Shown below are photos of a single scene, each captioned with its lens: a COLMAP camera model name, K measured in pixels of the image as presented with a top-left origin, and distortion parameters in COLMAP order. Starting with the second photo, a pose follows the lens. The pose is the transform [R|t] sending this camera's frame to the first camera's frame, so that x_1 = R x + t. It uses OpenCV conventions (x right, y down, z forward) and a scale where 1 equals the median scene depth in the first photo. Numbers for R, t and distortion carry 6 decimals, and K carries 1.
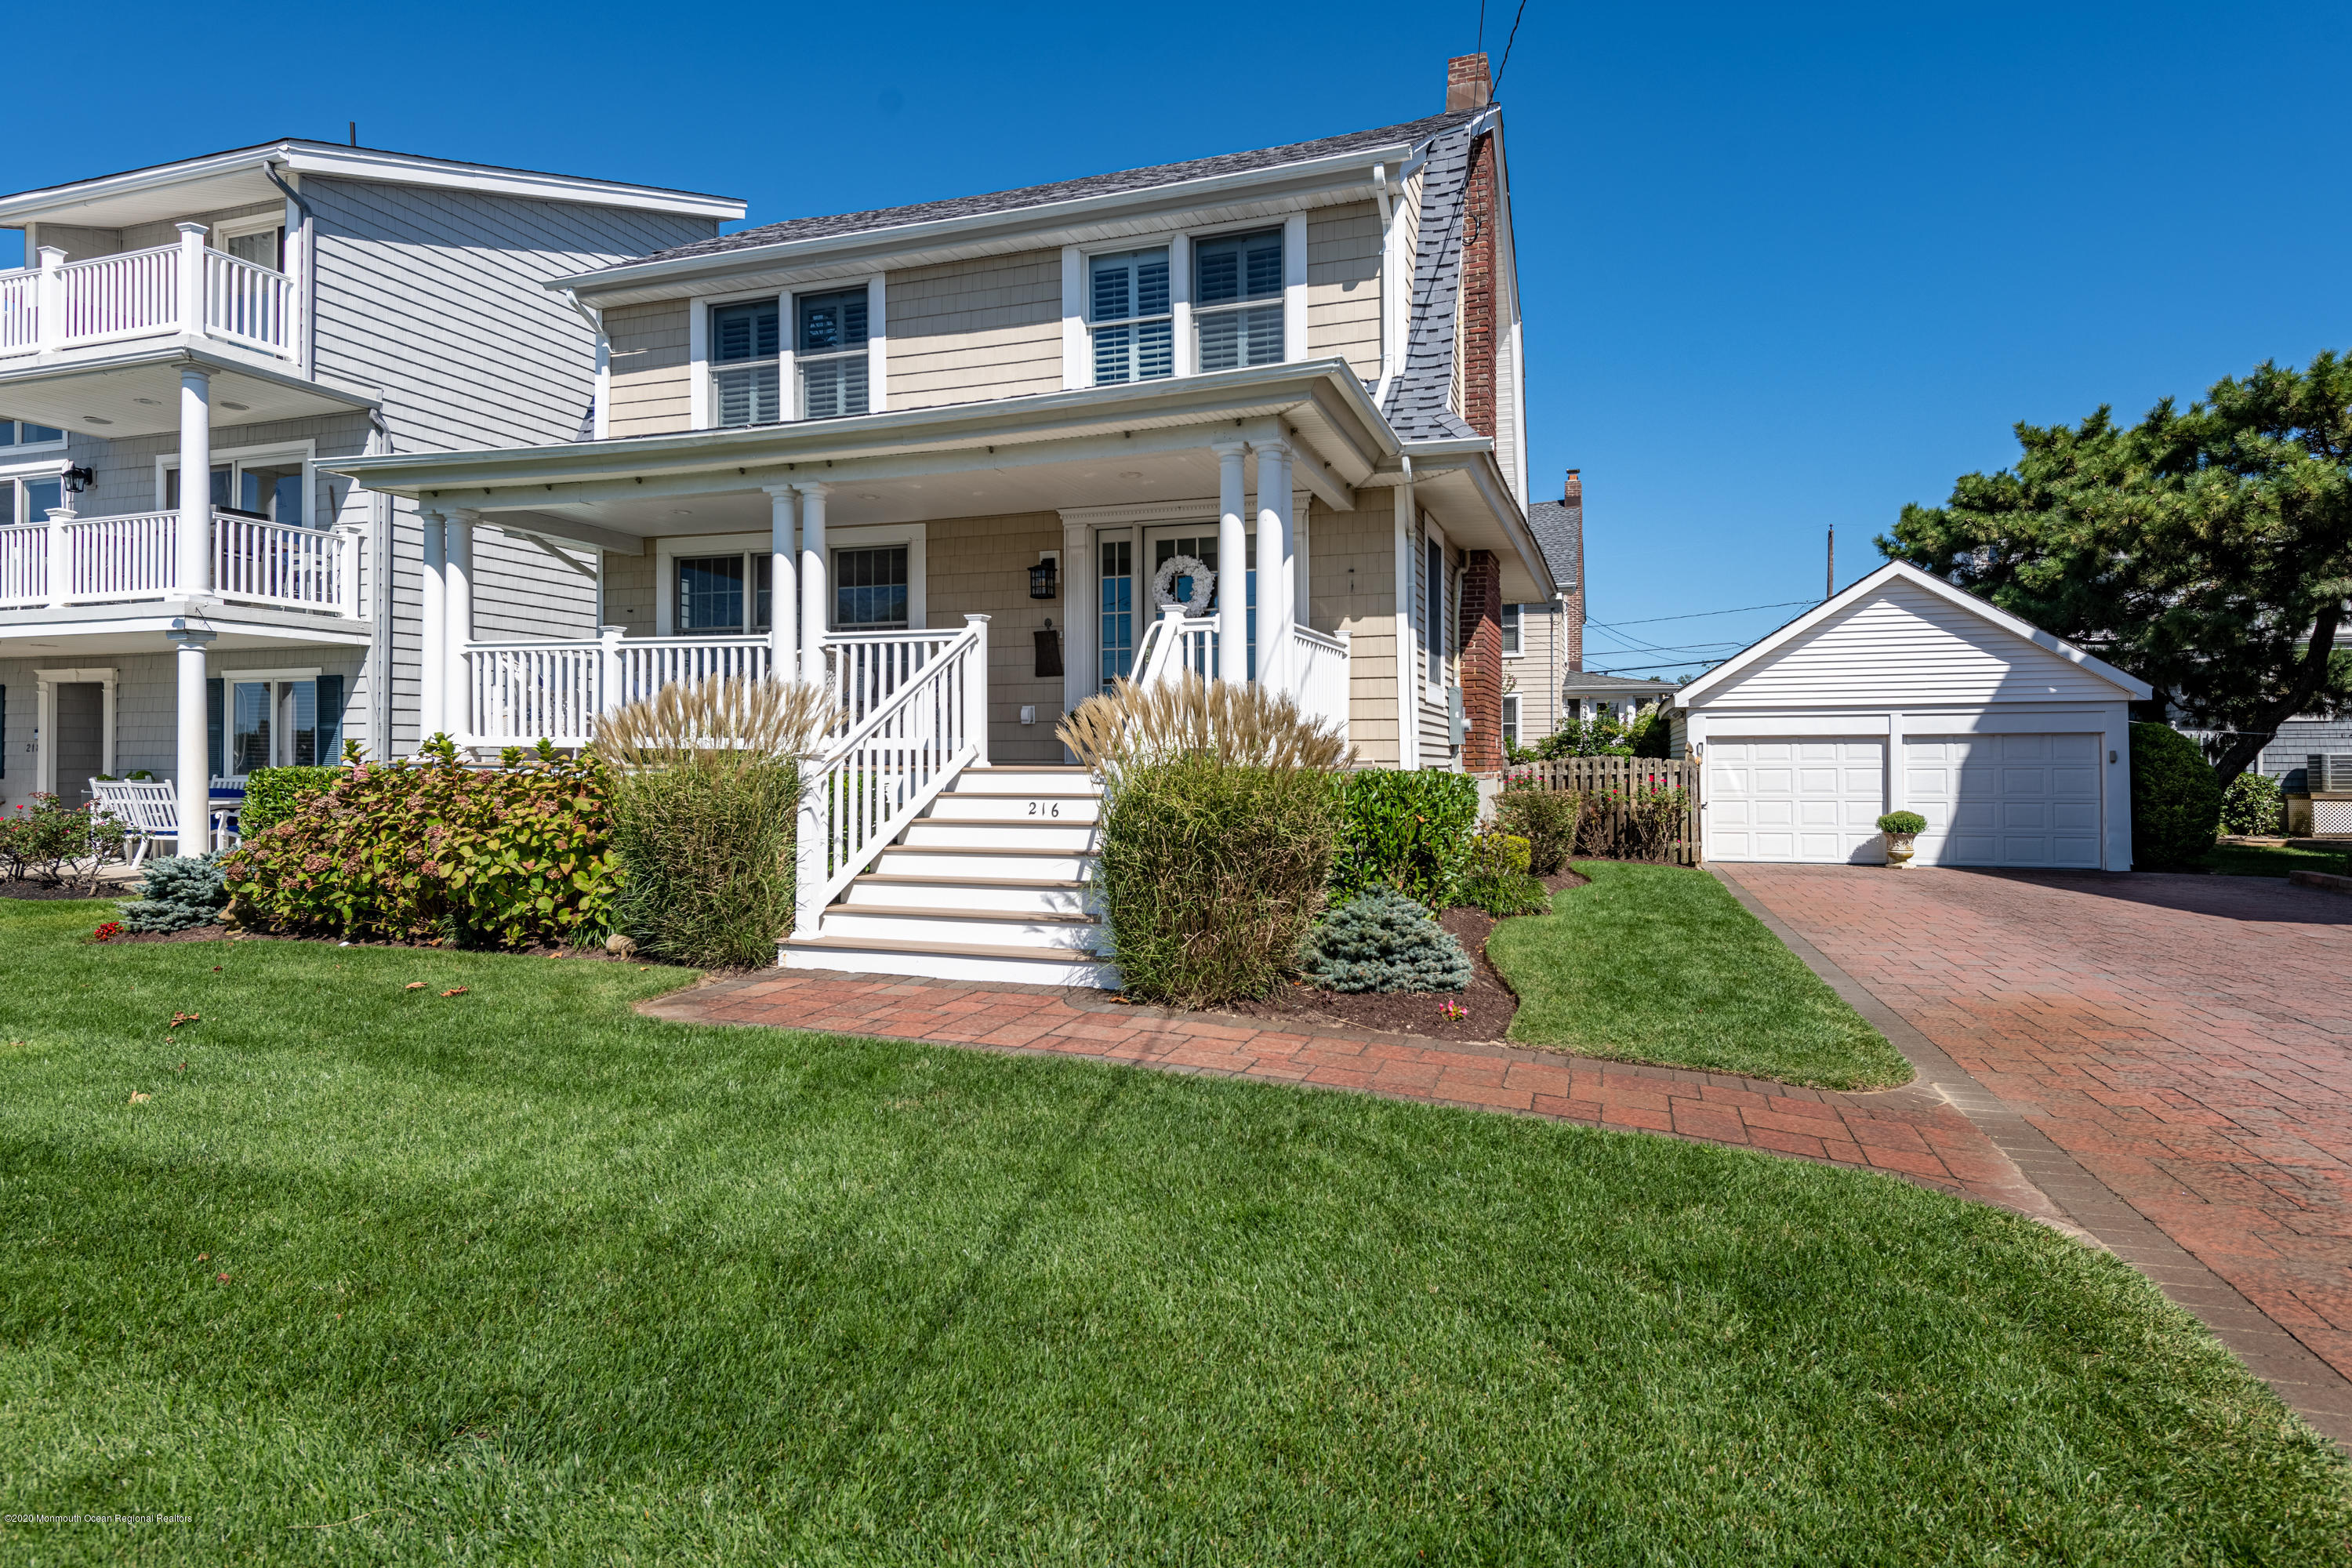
lens RADIAL K [[1320.1, 0, 1176.0], [0, 1320.1, 784.0], [0, 0, 1]] dist [0.015825, -0.012524]
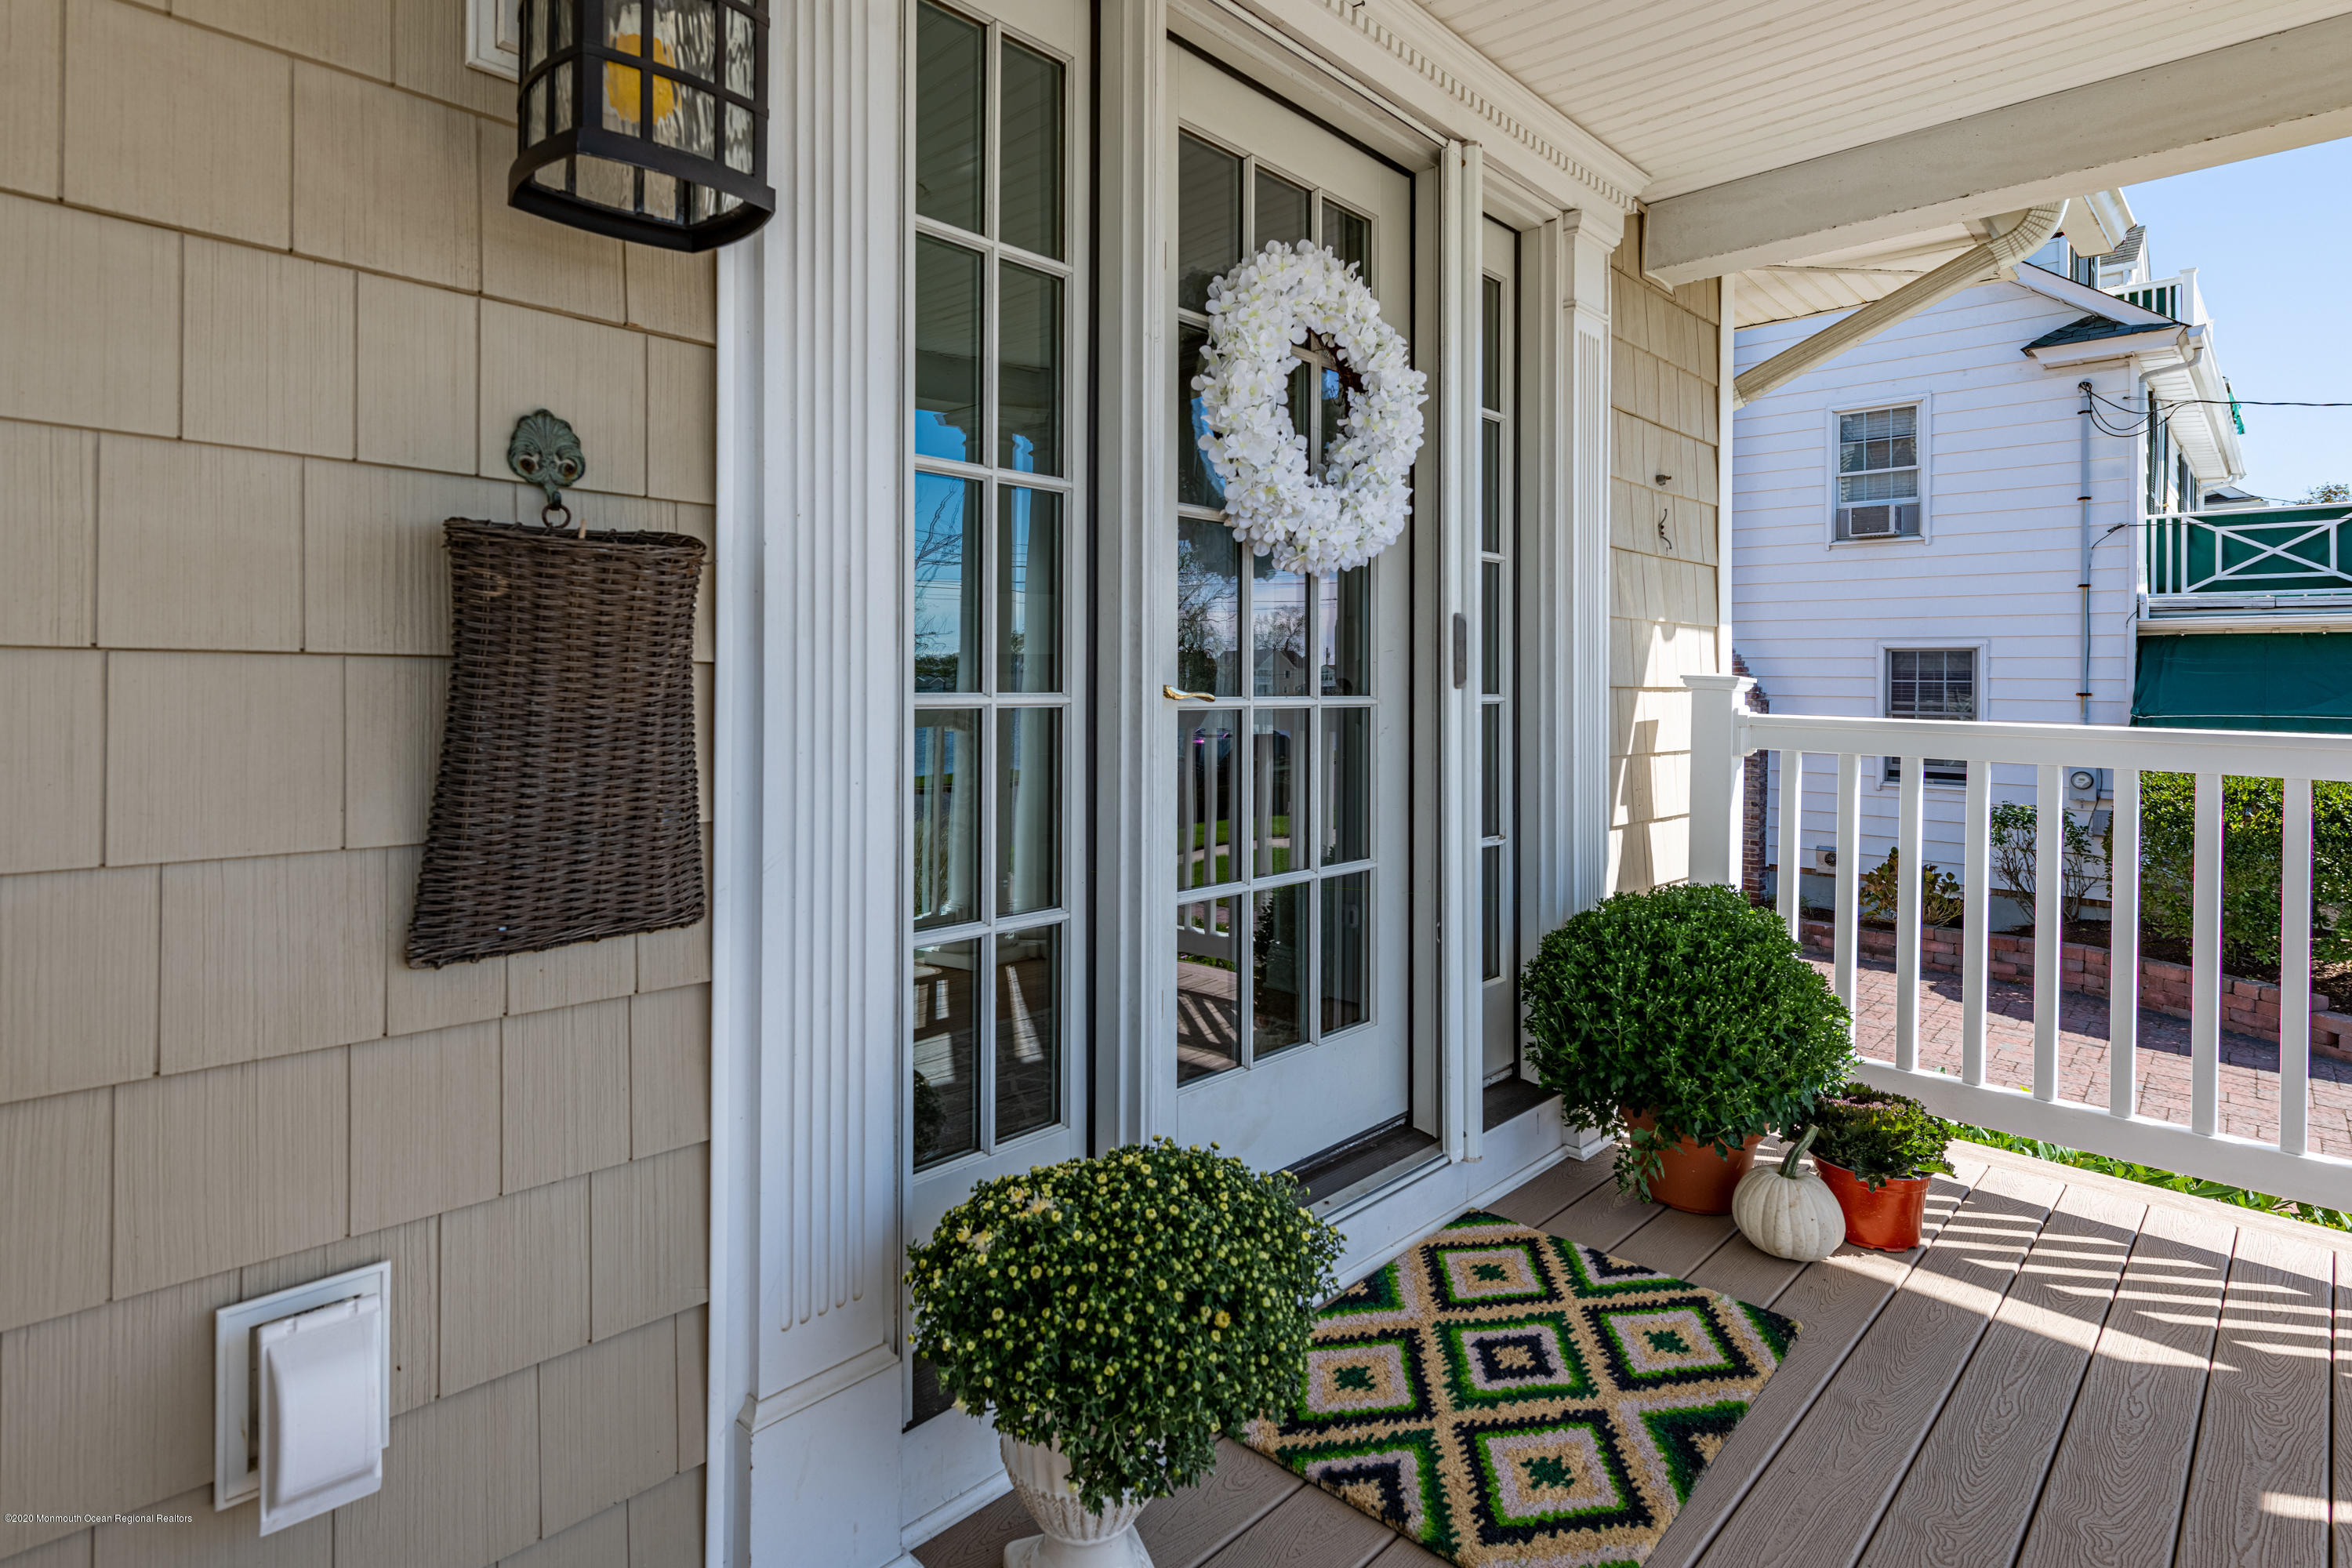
lens RADIAL K [[1183.5, 0, 1179.6], [0, 1183.5, 690.3], [0, 0, 1]] dist [0.000744, 0.000148]
pose [[0.425785, -0.002706, 0.904820, -0.142856], [-0.004638, 0.999976, 0.005173, -0.090447], [-0.904813, -0.006399, 0.425762, 0.800145]]
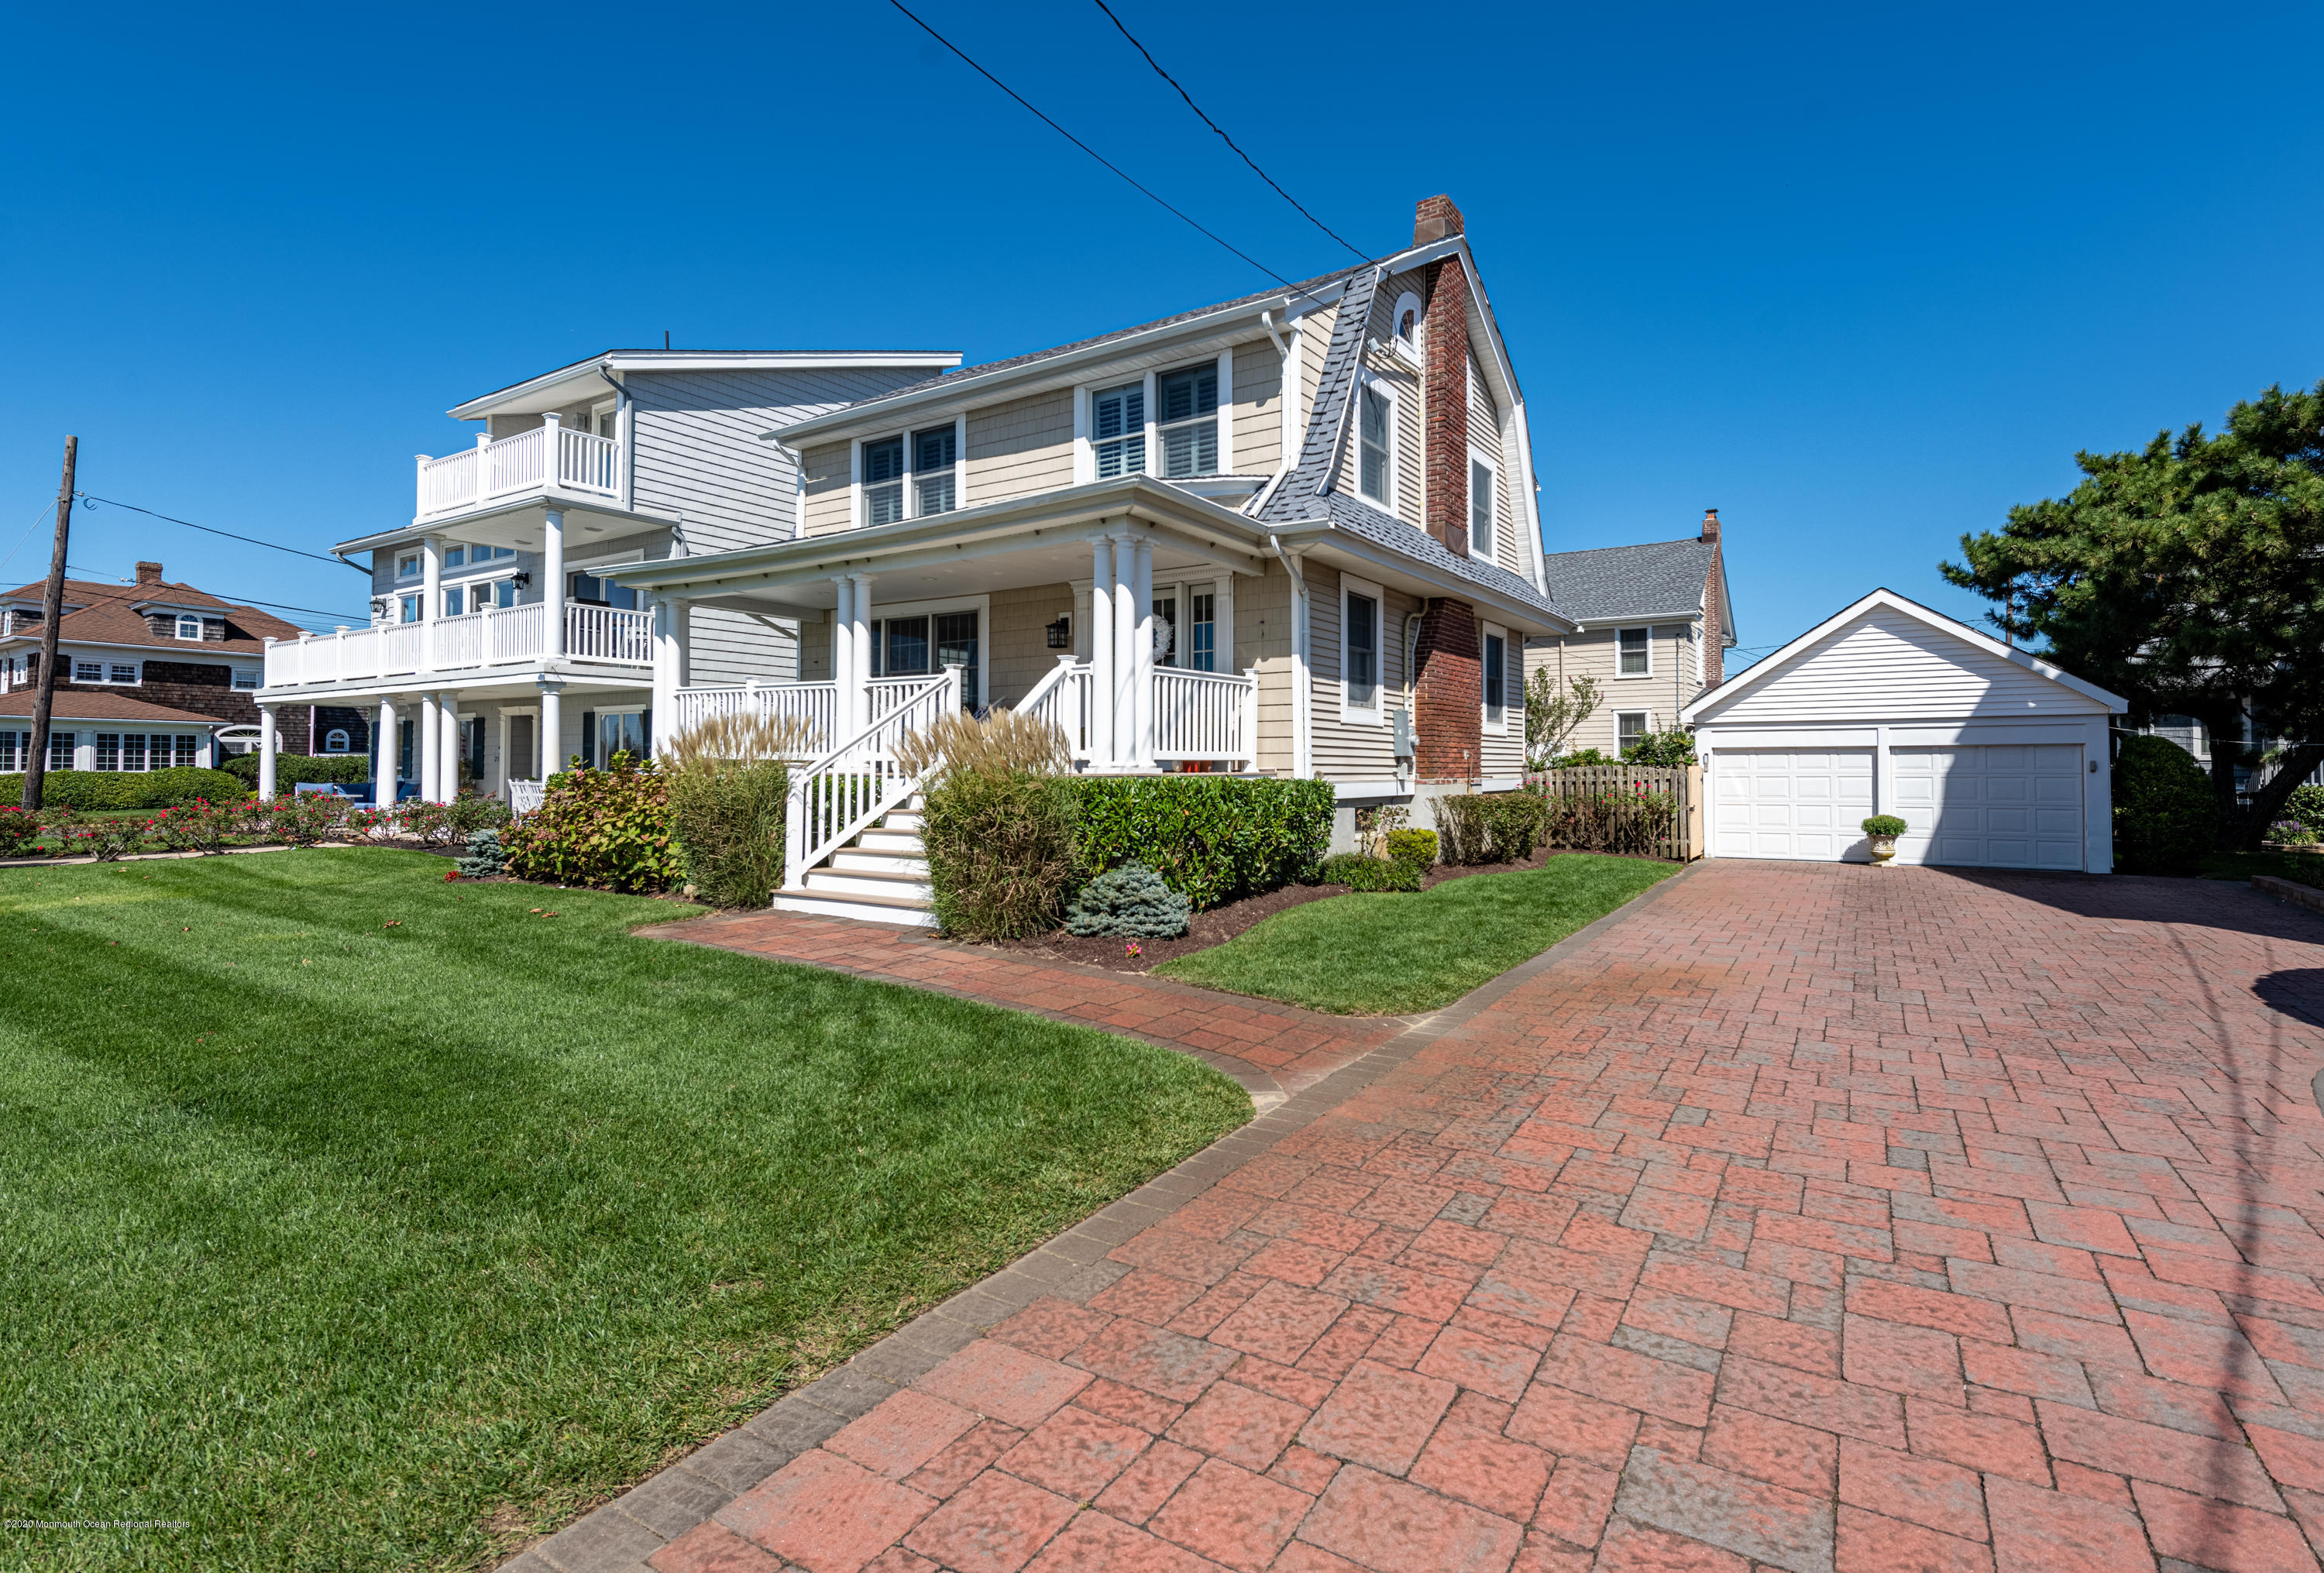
lens RADIAL K [[1100.0, 0, 1163.2], [0, 1100.0, 776.1], [0, 0, 1]] dist [0.002283, -0.000377]
pose [[0.971825, 0.003105, -0.235682, 0.232294], [-0.005470, 0.999941, -0.009380, -0.000254], [0.235639, 0.010405, 0.971785, -0.052394]]
